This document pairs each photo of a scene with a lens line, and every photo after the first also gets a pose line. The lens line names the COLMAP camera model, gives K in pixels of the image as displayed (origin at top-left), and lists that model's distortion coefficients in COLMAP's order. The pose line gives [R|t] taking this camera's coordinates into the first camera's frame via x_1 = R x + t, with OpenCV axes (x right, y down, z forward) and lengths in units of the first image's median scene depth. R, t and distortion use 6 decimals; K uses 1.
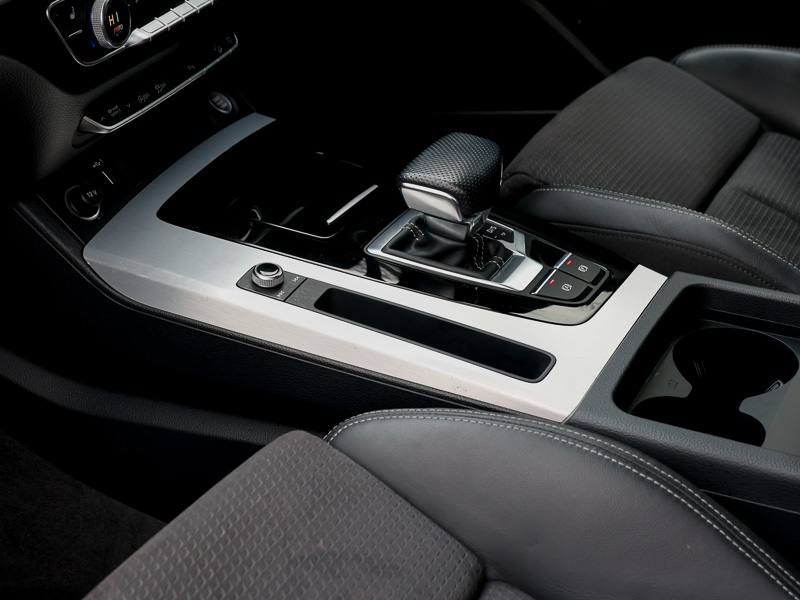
lens RADIAL K [[1244.5, 0, 400.0], [0, 1244.5, 300.0], [0, 0, 1]] dist [0.103761, -0.083000]
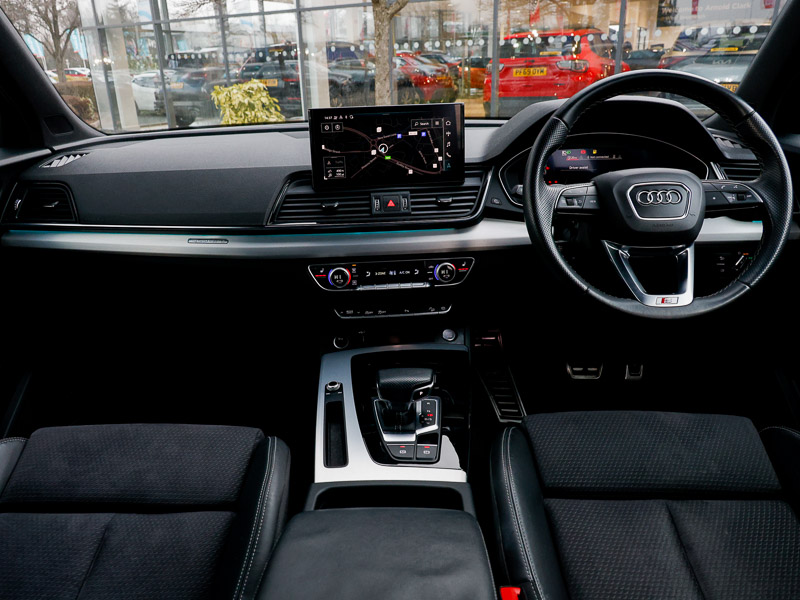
lens RADIAL K [[628.1, 0, 400.0], [0, 628.1, 300.0], [0, 0, 1]] dist [0.011434, -0.004427]
pose [[0.452123, 0.261082, -0.852890, 0.928362], [-0.422163, 0.904956, 0.053228, -0.283528], [0.785724, 0.335993, 0.519370, 0.381214]]
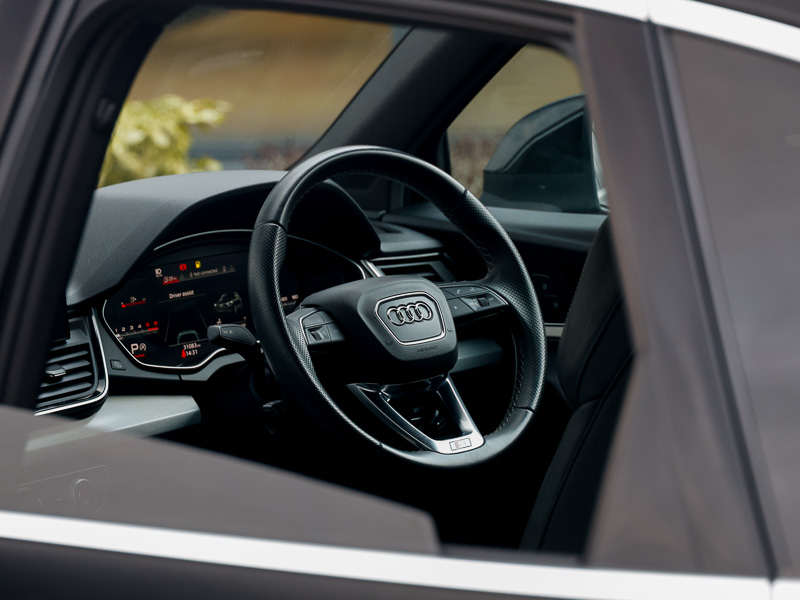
lens RADIAL K [[4687.1, 0, 400.0], [0, 4687.1, 300.0], [0, 0, 1]] dist [0.607661, 9.128390]
pose [[0.949605, -0.018206, -0.312920, 1.930718], [-0.097959, 0.931070, -0.351444, 1.367228], [0.297748, 0.364386, 0.882365, -3.694620]]
